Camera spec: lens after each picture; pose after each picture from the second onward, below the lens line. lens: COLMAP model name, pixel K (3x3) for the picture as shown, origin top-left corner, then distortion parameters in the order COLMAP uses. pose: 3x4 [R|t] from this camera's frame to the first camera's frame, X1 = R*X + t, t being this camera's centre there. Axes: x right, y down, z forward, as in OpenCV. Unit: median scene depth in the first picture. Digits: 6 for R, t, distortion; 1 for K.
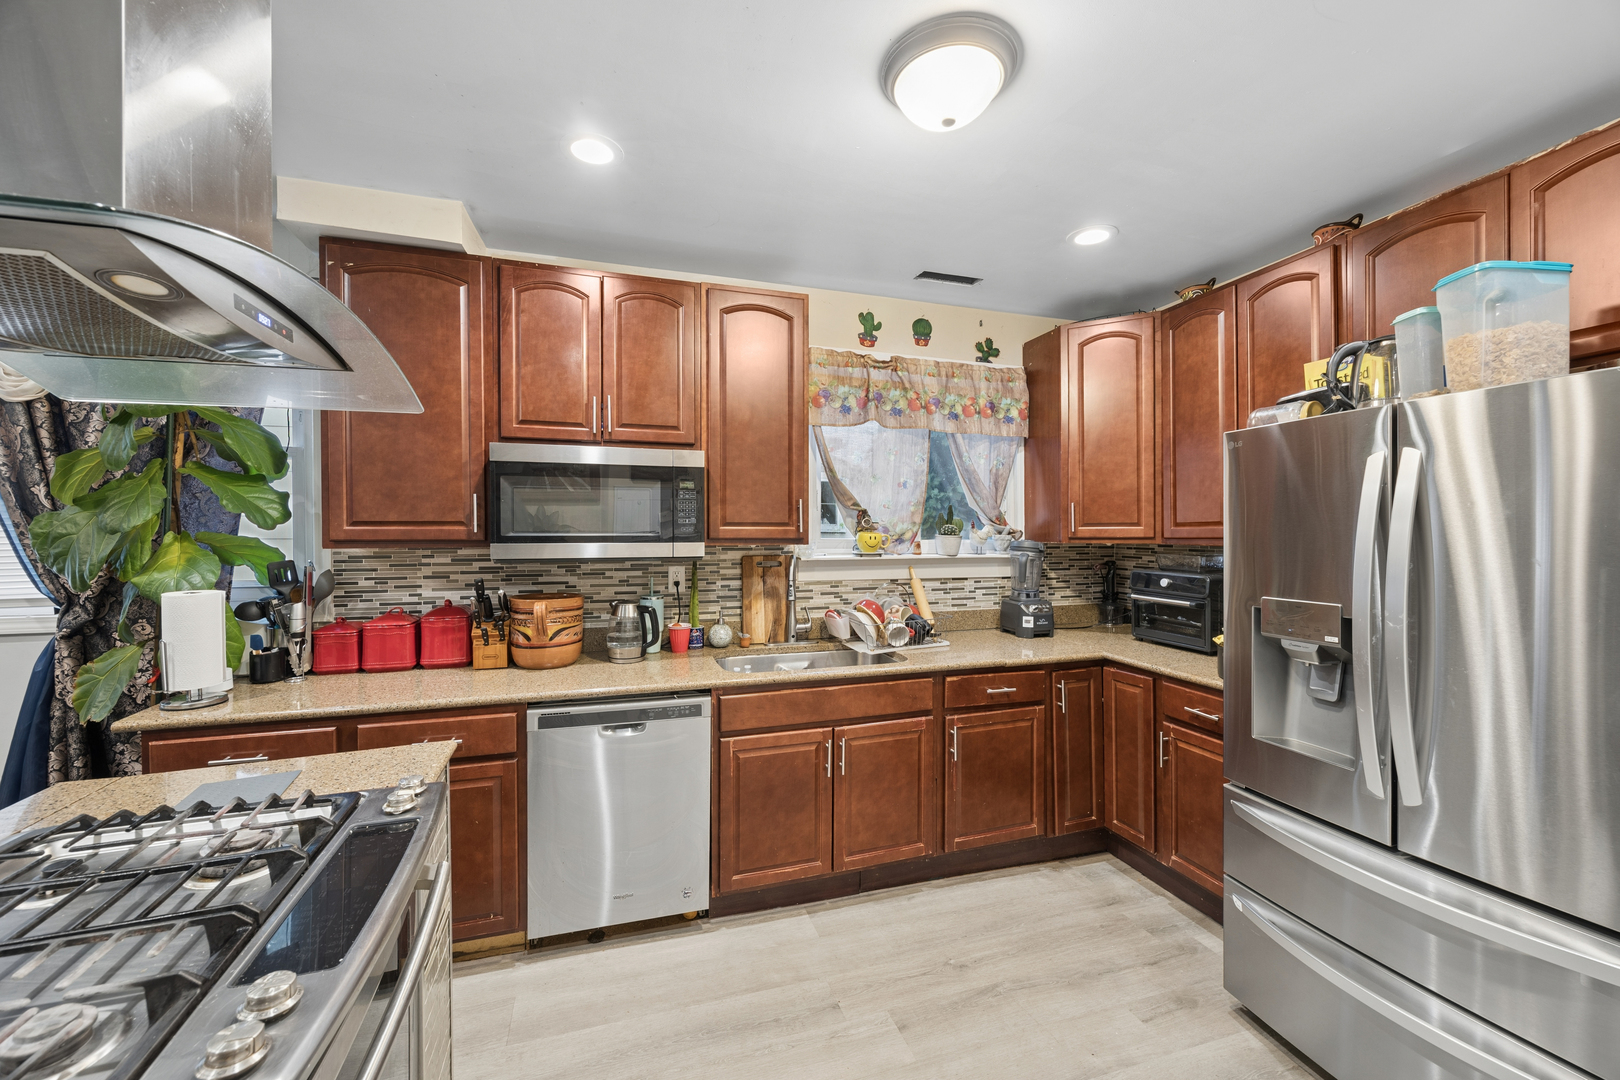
lens RADIAL K [[623.2, 0, 809.2], [0, 623.2, 537.1], [0, 0, 1]] dist [-0.006732, 0.000266]
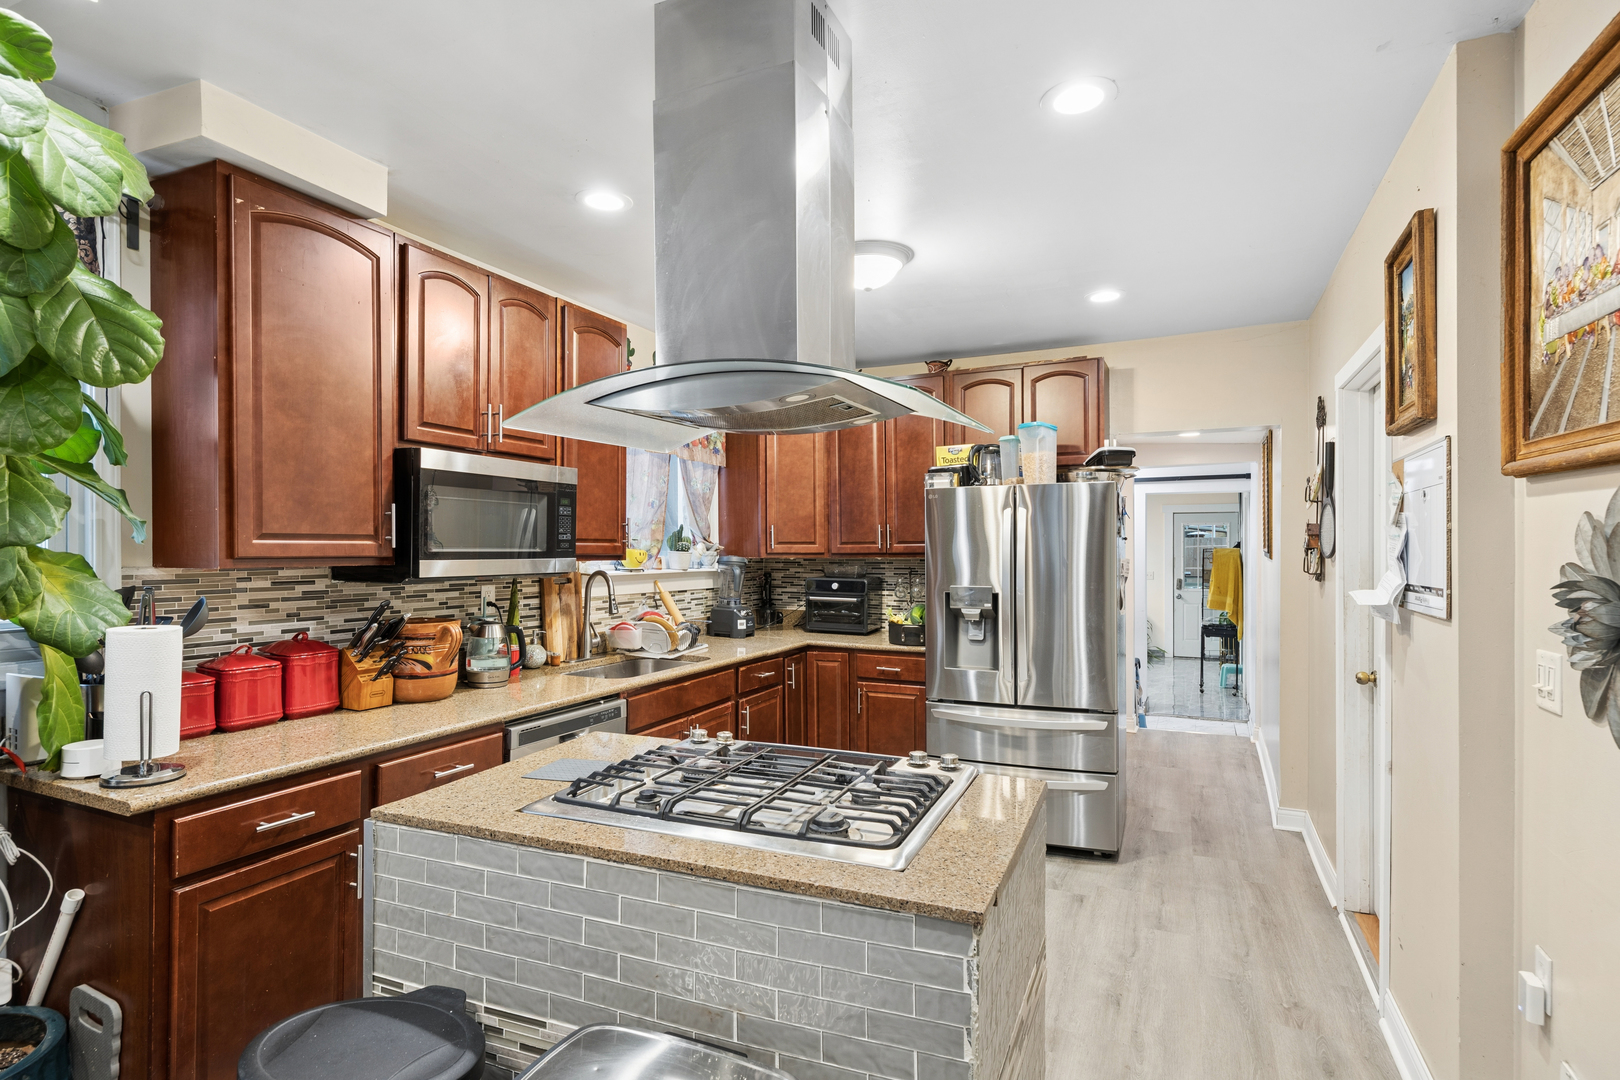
lens RADIAL K [[825.3, 0, 803.6], [0, 825.3, 551.4], [0, 0, 1]] dist [0.004205, 0.000160]
pose [[0.675978, -0.000854, 0.736922, -0.882844], [0.005230, 0.999980, -0.003638, 0.004025], [-0.736904, 0.006313, 0.675968, -0.184493]]
